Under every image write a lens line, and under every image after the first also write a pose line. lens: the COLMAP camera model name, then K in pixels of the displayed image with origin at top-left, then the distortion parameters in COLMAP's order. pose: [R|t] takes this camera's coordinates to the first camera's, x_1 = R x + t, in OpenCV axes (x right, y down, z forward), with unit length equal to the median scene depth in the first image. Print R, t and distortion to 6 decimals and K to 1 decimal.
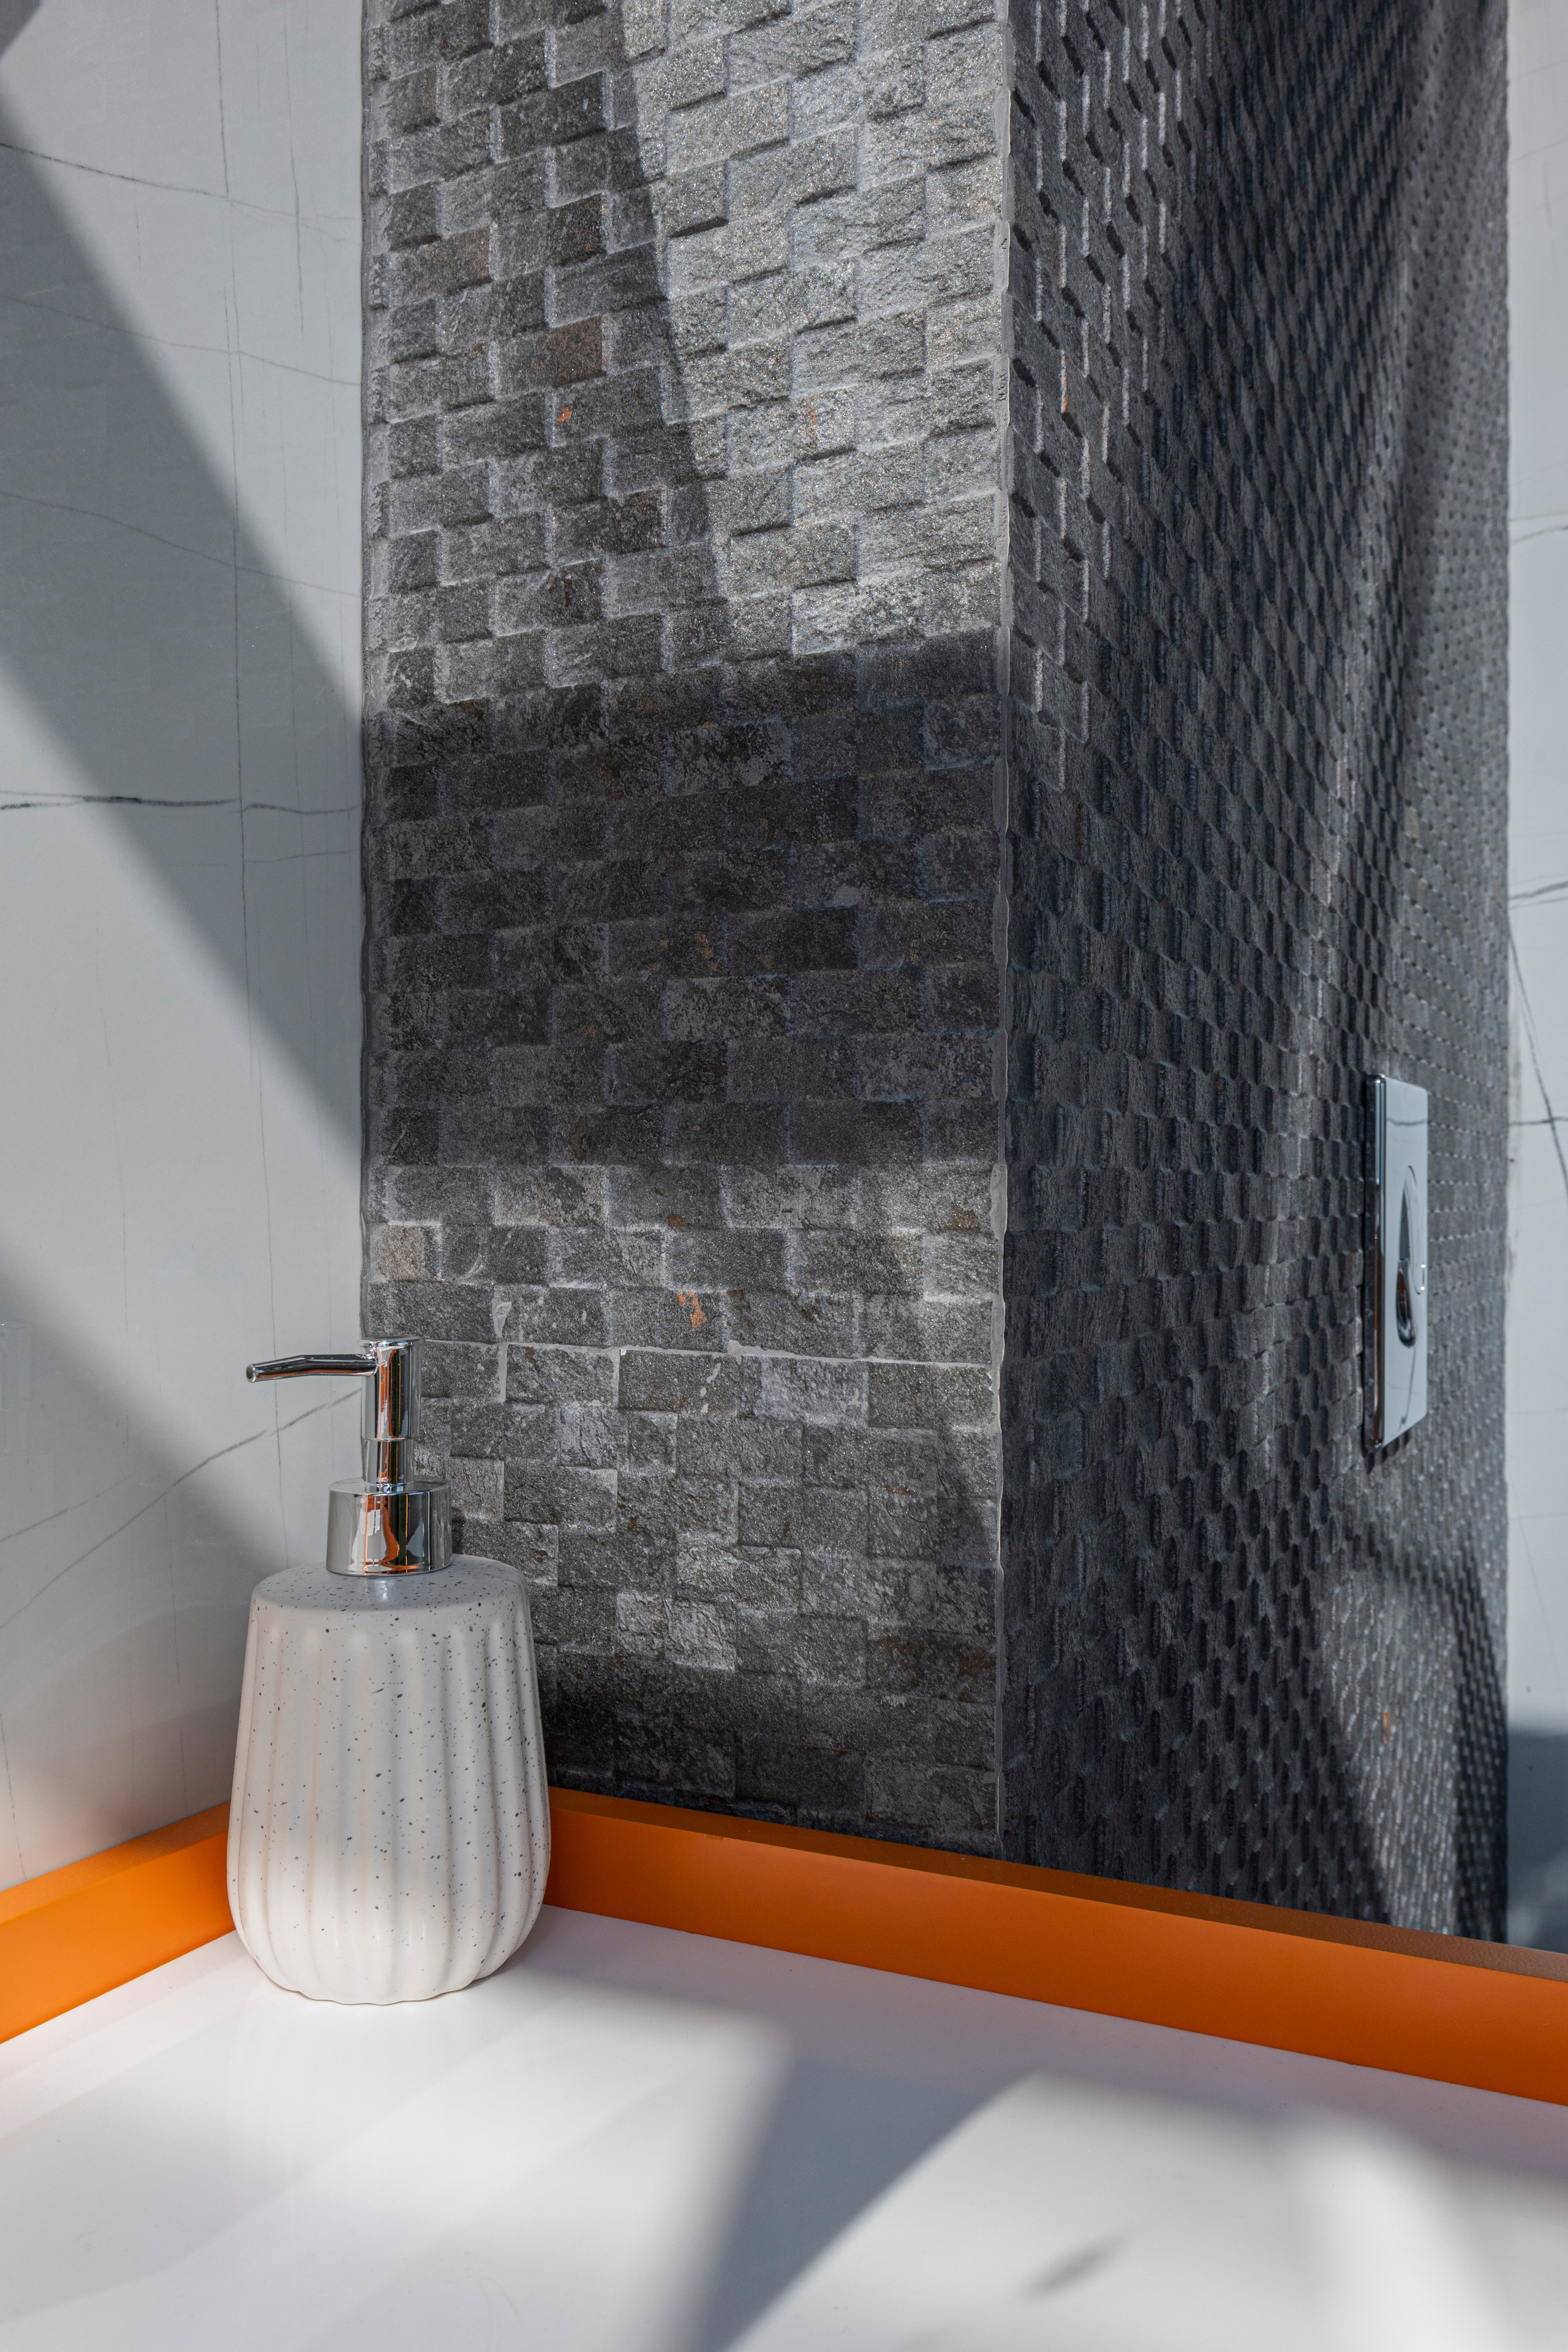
lens RADIAL K [[1896.0, 0, 789.4], [0, 1896.0, 1167.4], [0, 0, 1]] dist [-0.001176, 0.000797]
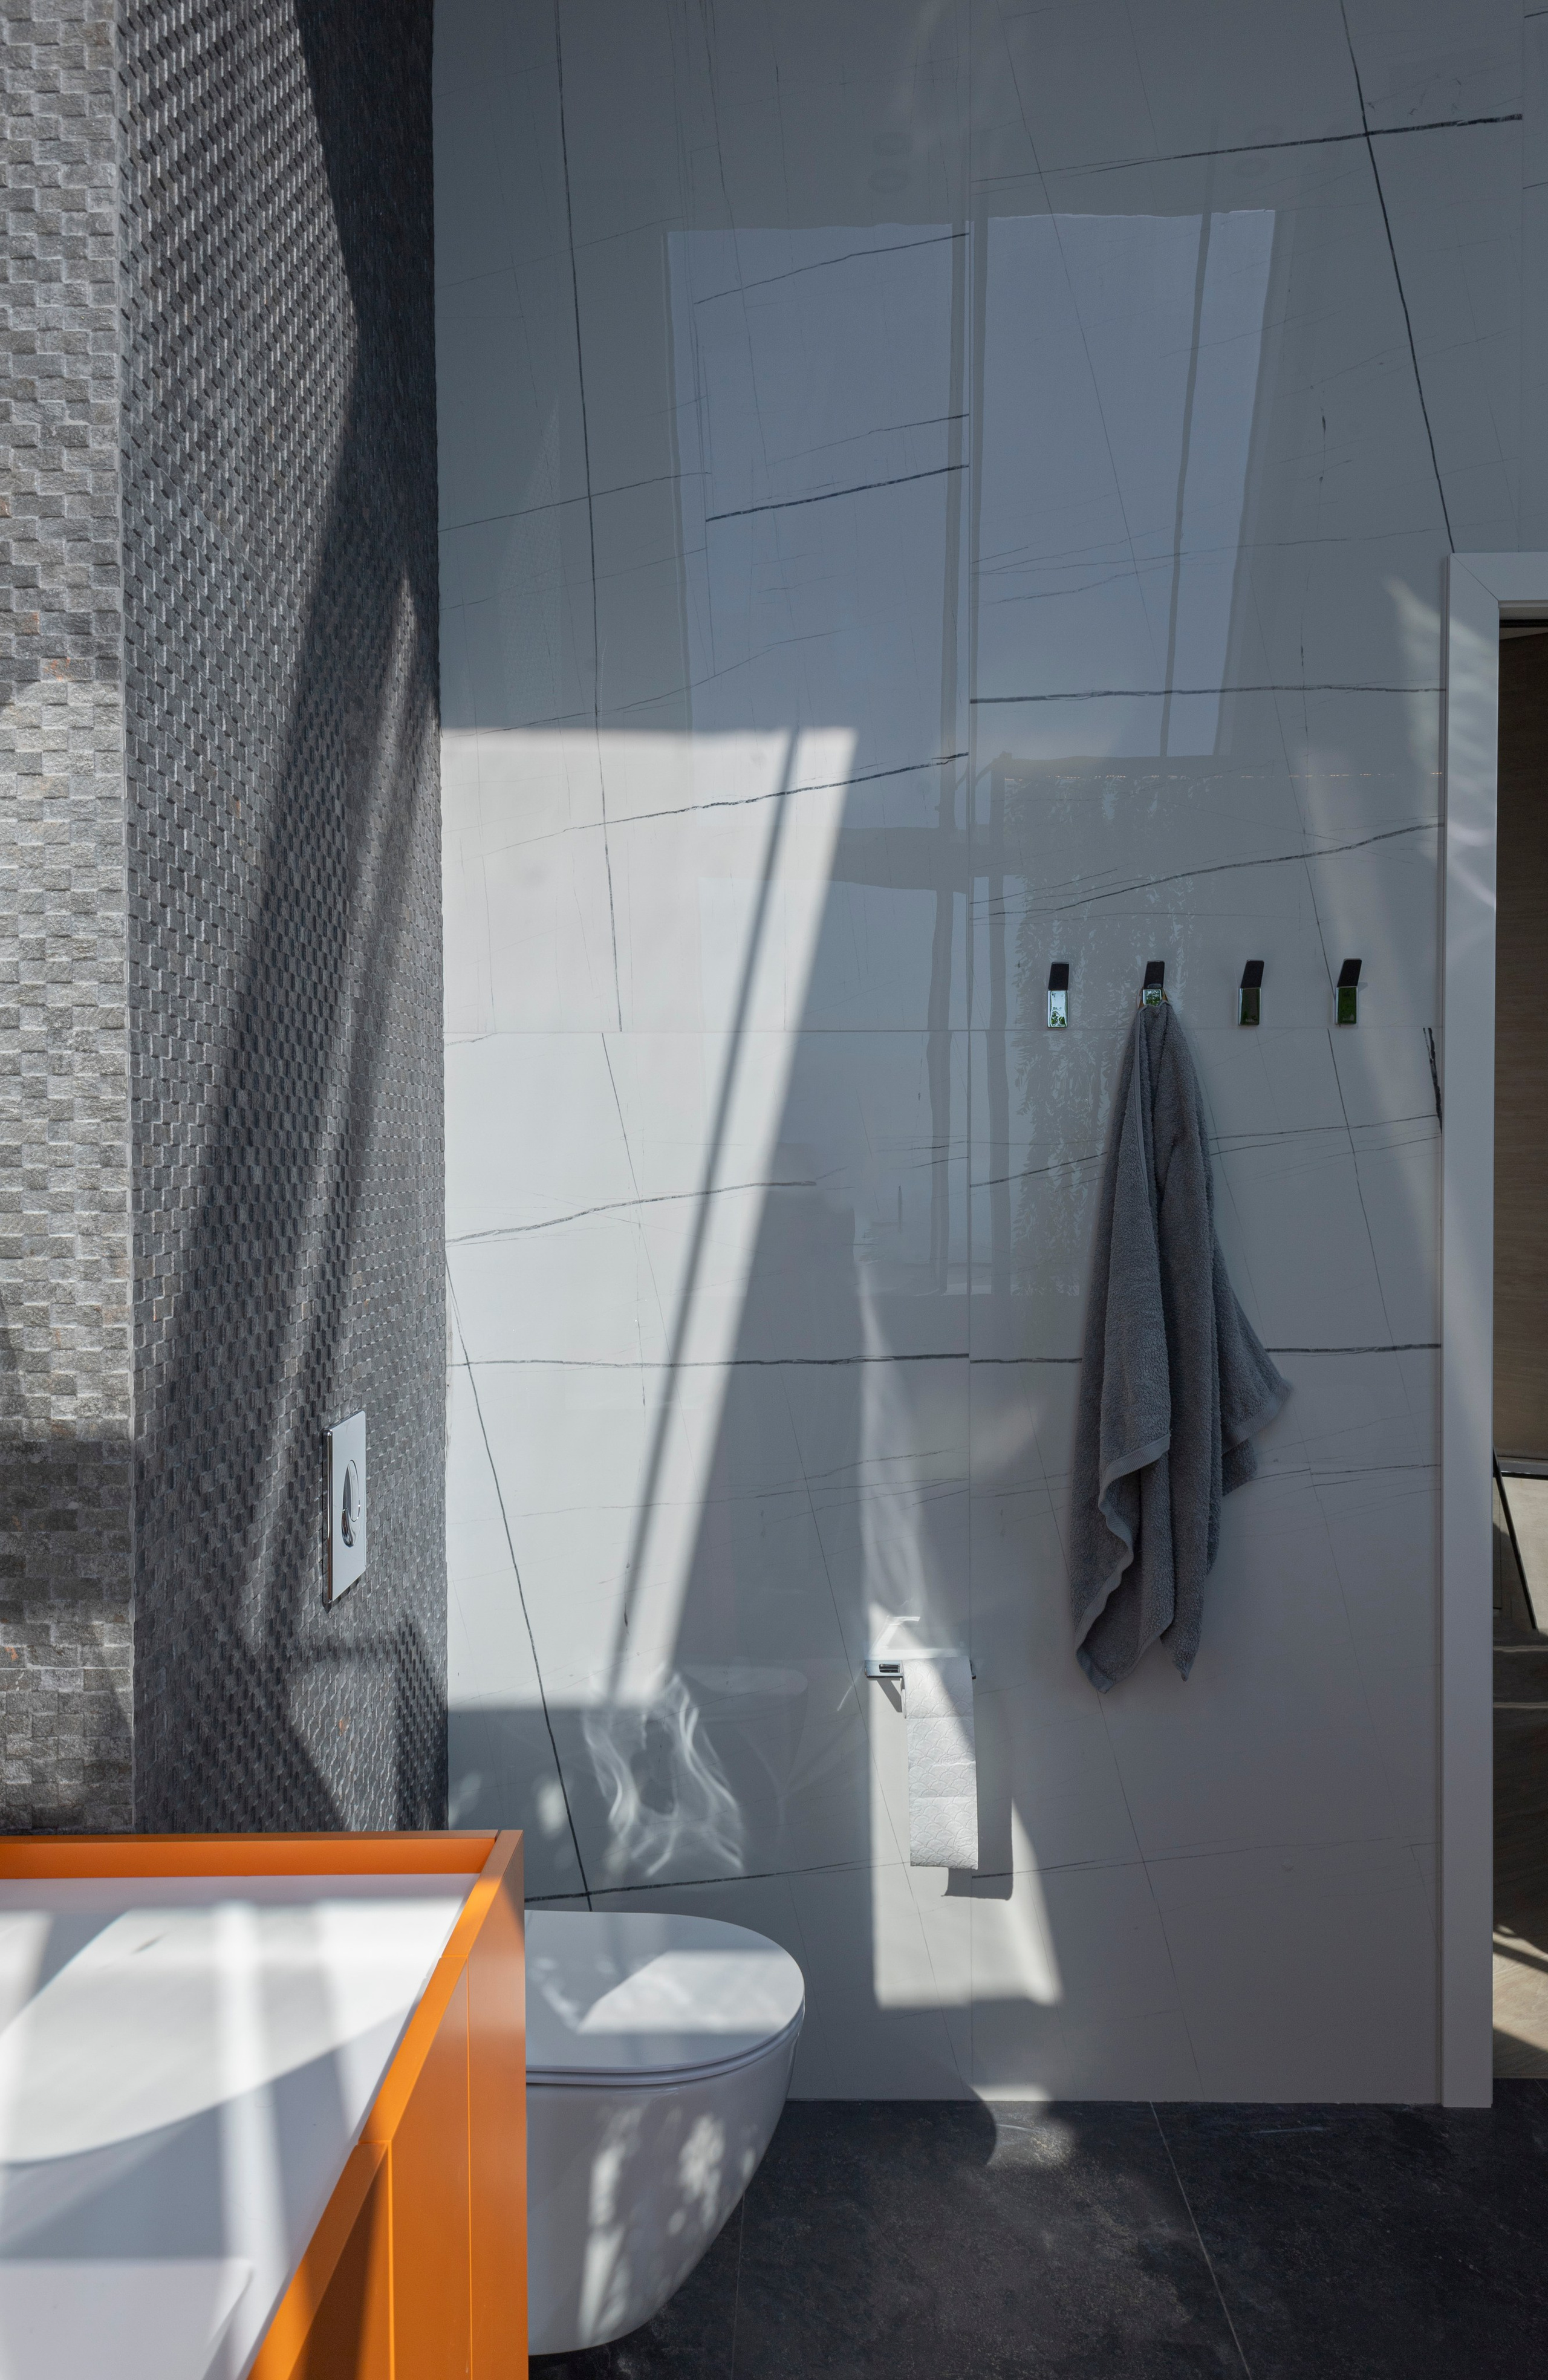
lens RADIAL K [[1616.7, 0, 787.7], [0, 1616.7, 1202.6], [0, 0, 1]] dist [-0.002824, -0.001414]
pose [[0.887280, -0.009120, 0.461140, -0.131107], [0.002412, 0.999883, 0.015133, -0.625793], [-0.461224, -0.012315, 0.887198, -1.617891]]
